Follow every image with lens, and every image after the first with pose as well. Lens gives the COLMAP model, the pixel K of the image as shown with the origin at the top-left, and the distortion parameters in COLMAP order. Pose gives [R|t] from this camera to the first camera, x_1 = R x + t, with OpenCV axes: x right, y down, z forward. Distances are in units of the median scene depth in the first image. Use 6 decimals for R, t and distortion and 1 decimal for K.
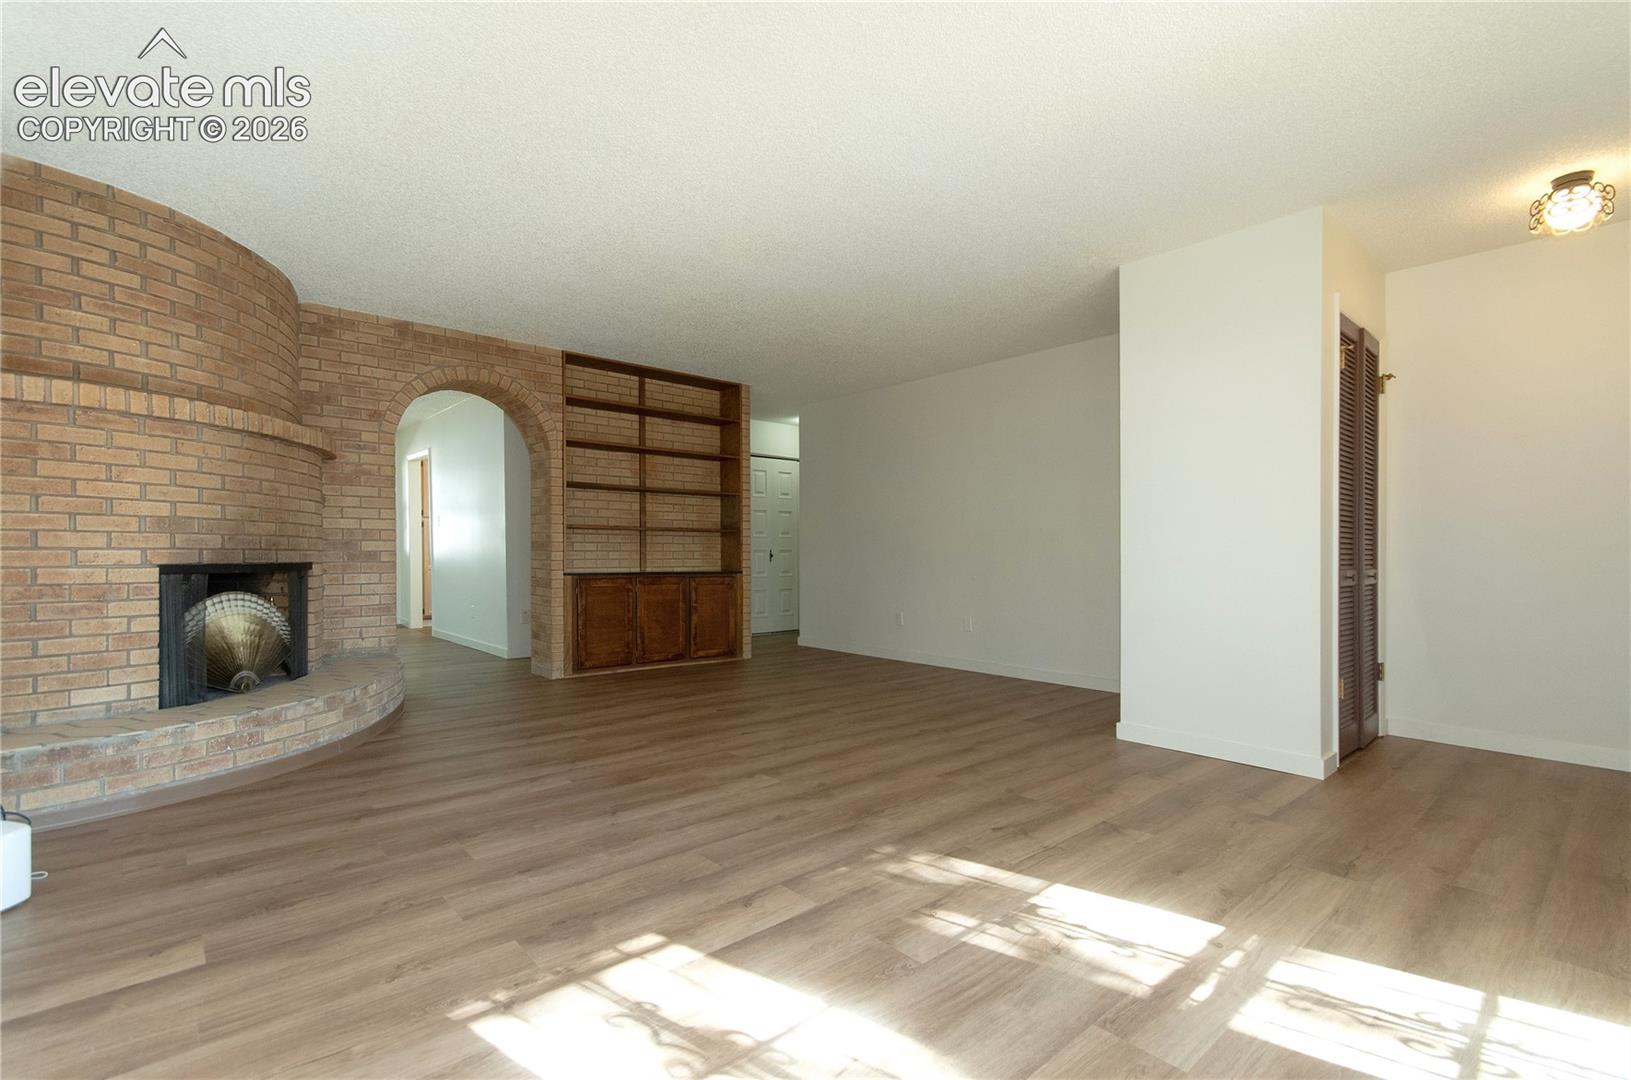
lens RADIAL K [[701.0, 0, 777.9], [0, 701.0, 543.0], [0, 0, 1]] dist [0.000139, -0.000060]
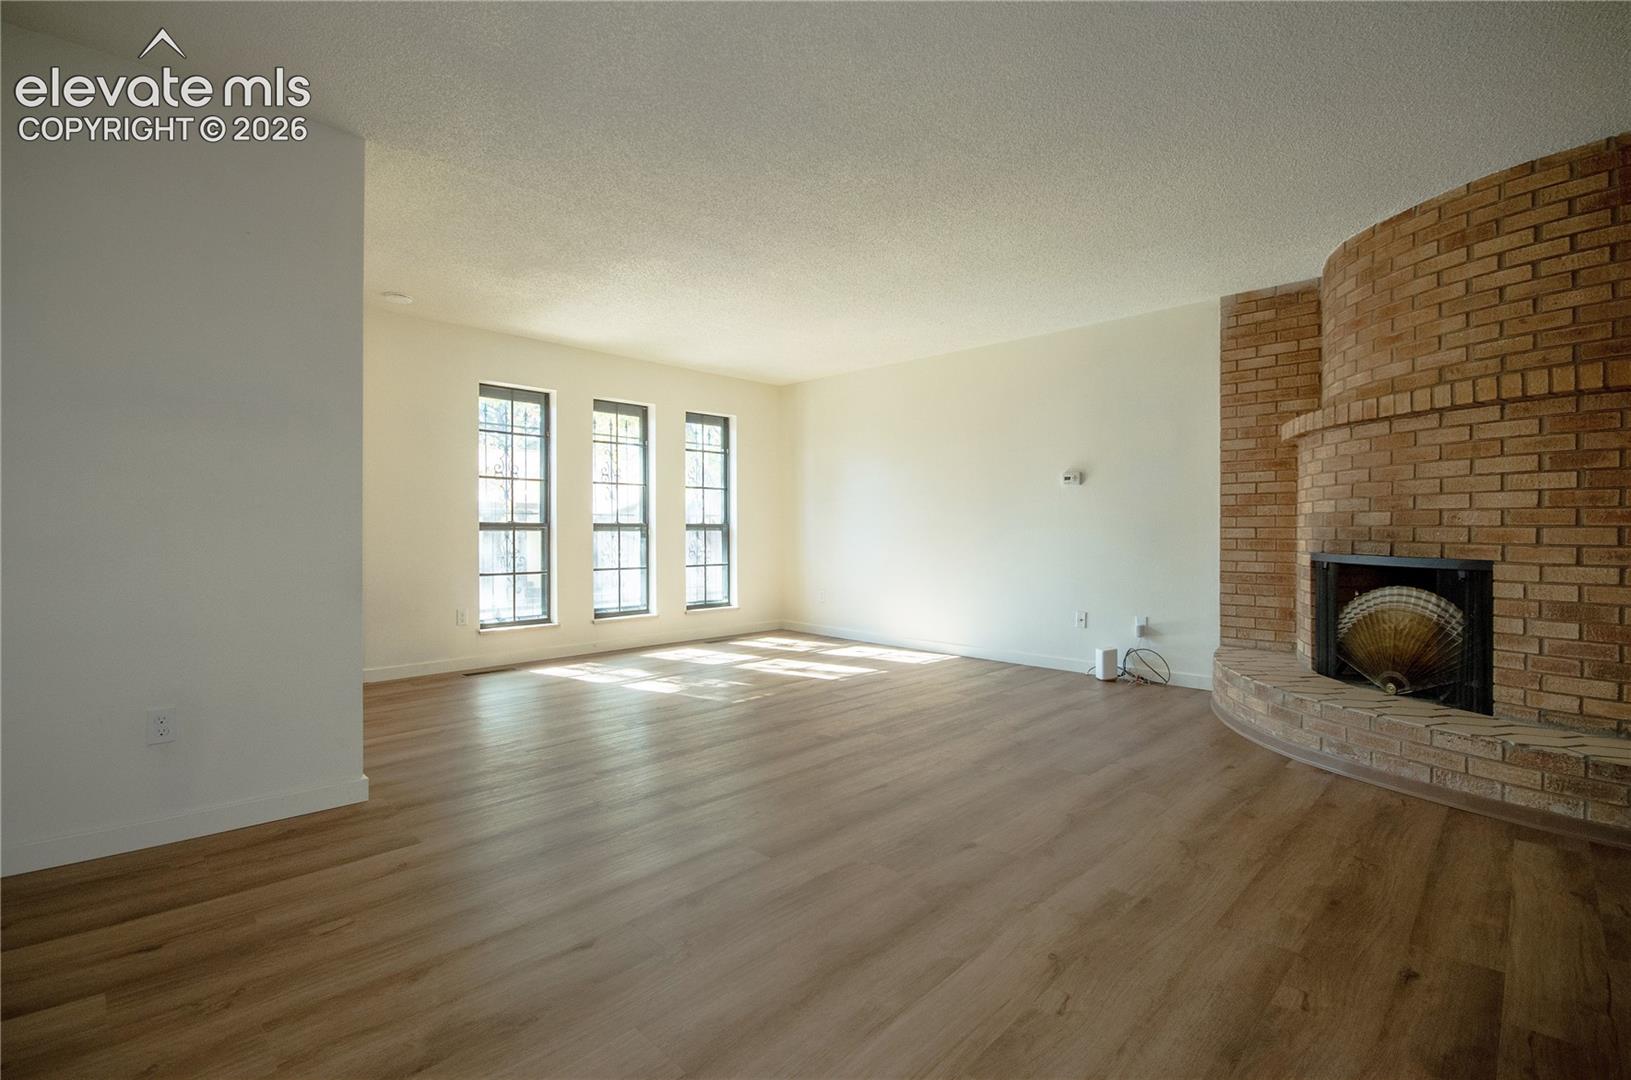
lens RADIAL K [[734.1, 0, 820.3], [0, 734.1, 546.3], [0, 0, 1]] dist [0.020941, -0.020401]
pose [[-0.994211, 0.000785, -0.107444, 0.108160], [0.000039, 0.999976, 0.006947, 0.009289], [0.107447, 0.006903, -0.994187, 1.913841]]
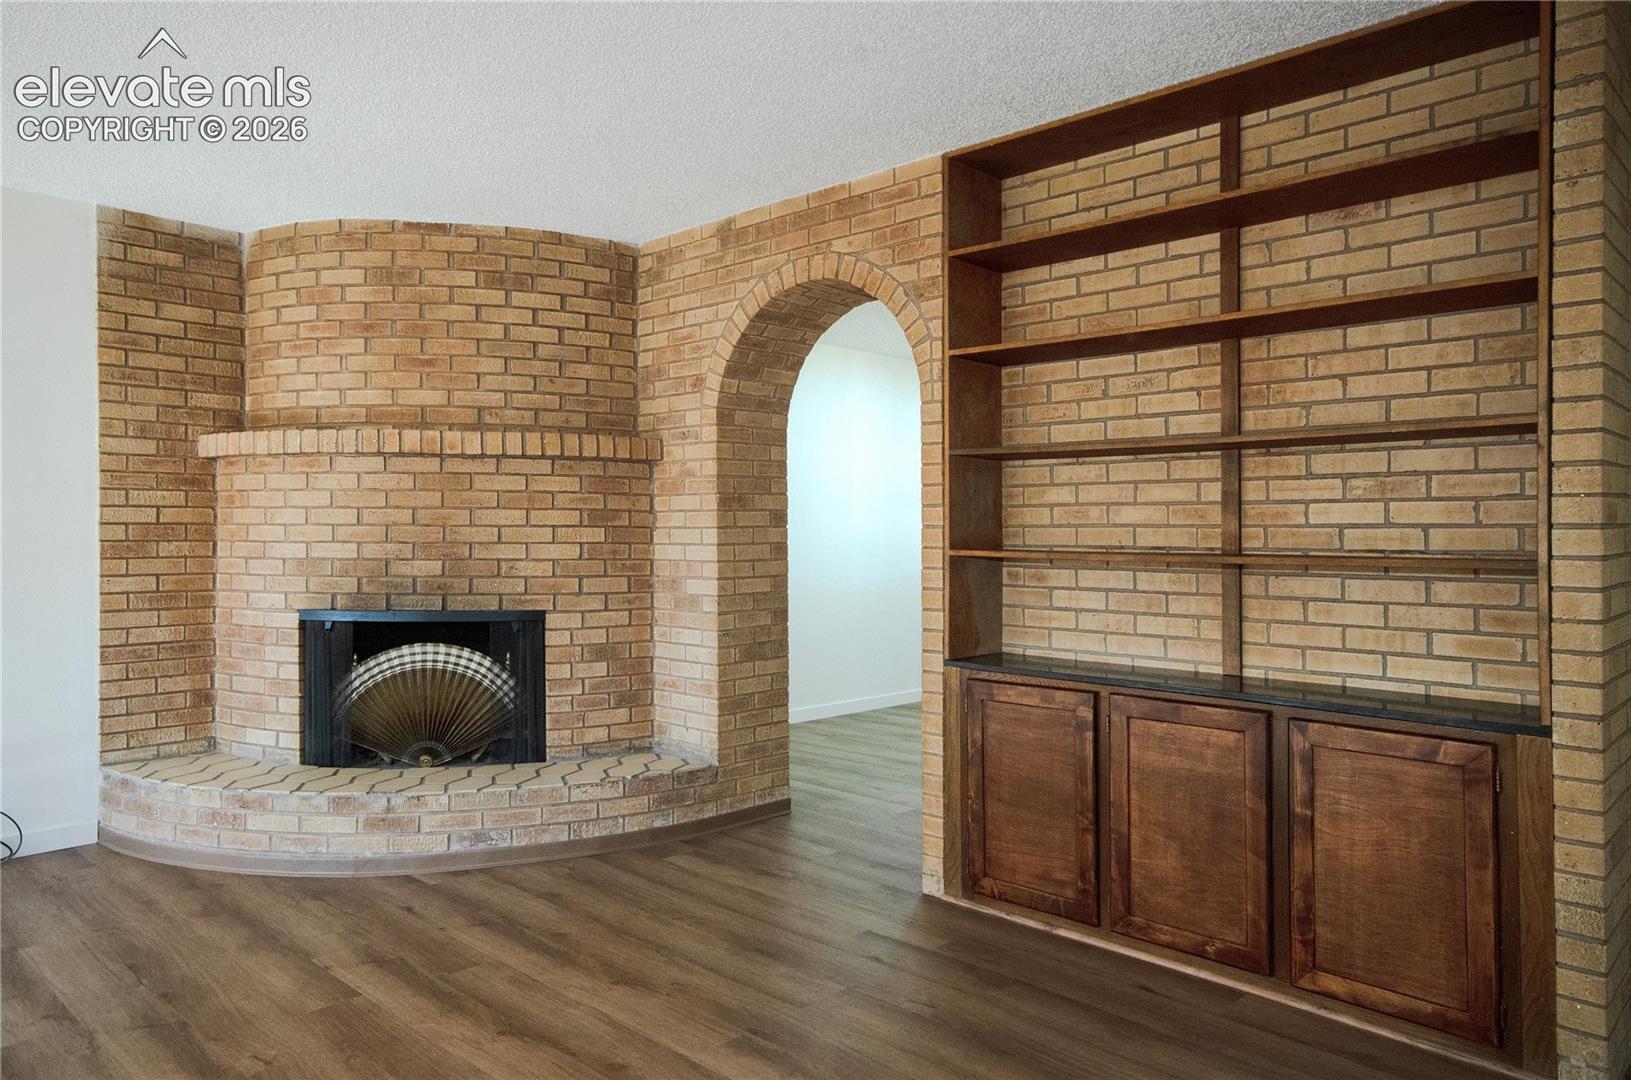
lens RADIAL K [[1084.8, 0, 816.8], [0, 1084.8, 533.4], [0, 0, 1]] dist [0.018738, 0.003496]
pose [[0.126351, 0.000668, -0.991985, 0.566105], [0.007394, 0.999971, 0.001615, -0.059502], [0.991958, -0.007539, 0.126343, 1.303391]]
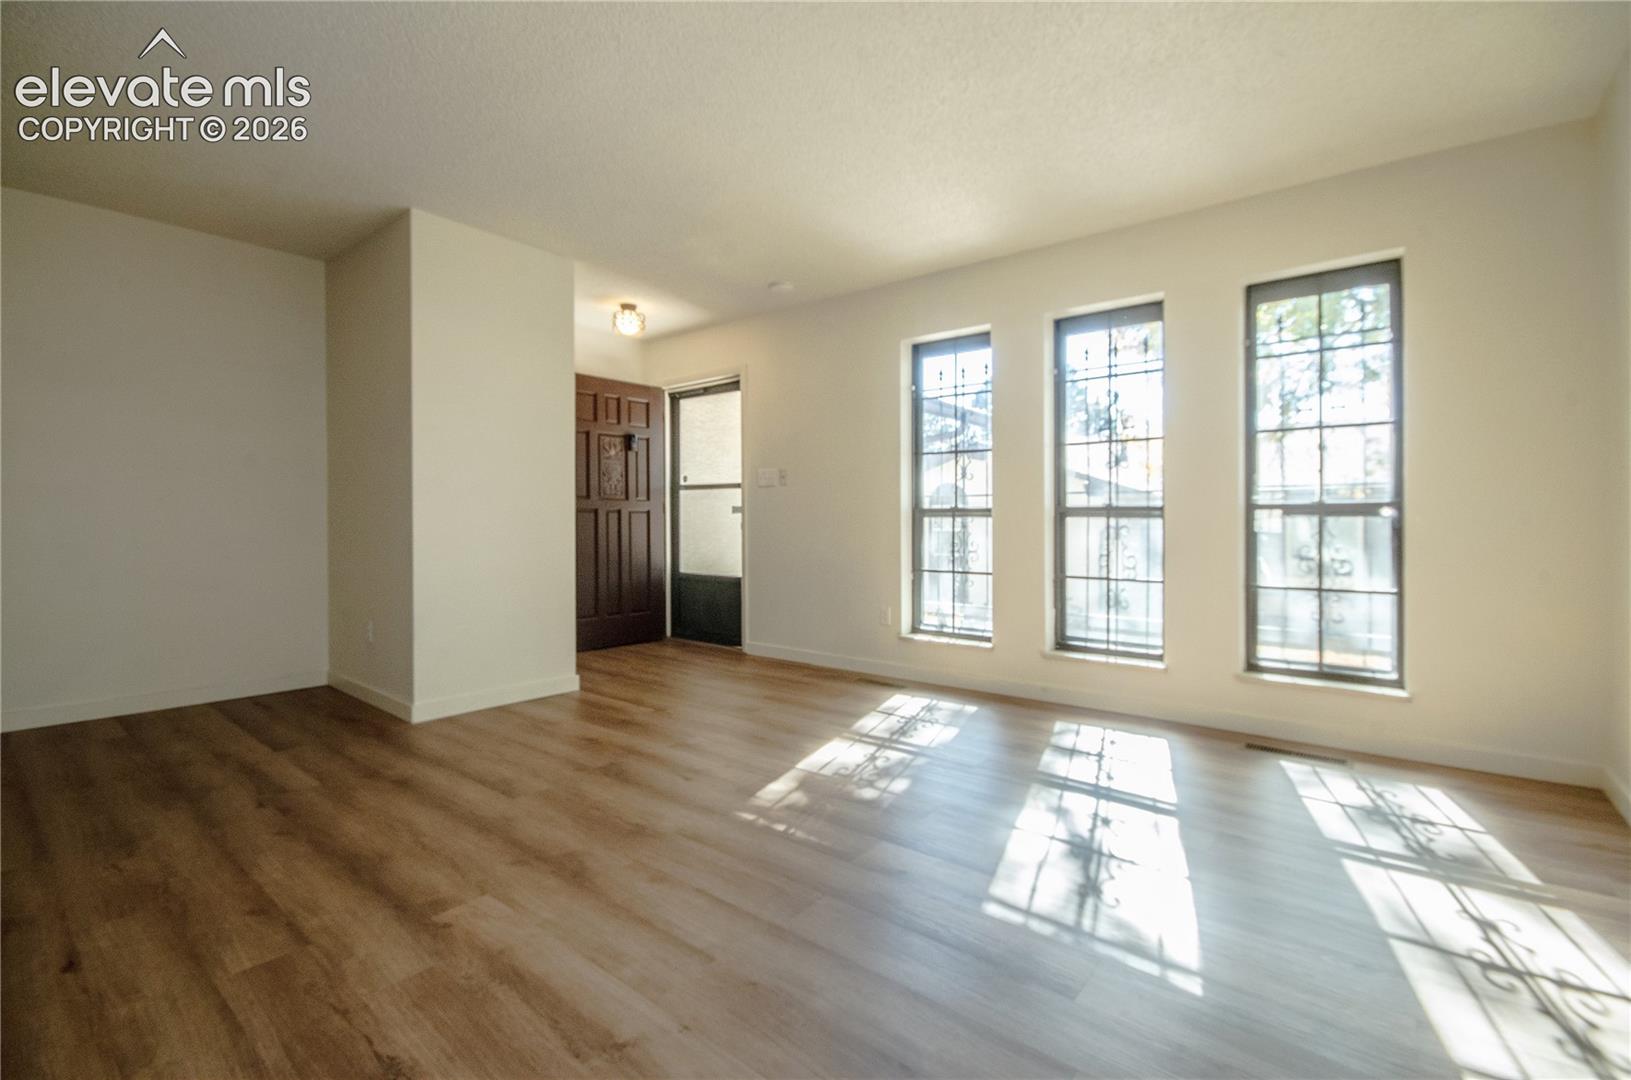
lens RADIAL K [[722.7, 0, 814.7], [0, 722.7, 535.0], [0, 0, 1]] dist [-0.000003, -0.000446]
pose [[-0.213640, -0.009053, 0.976871, -0.559189], [-0.028651, 0.999585, 0.002997, 0.018994], [-0.976492, -0.027348, -0.213810, 0.737973]]
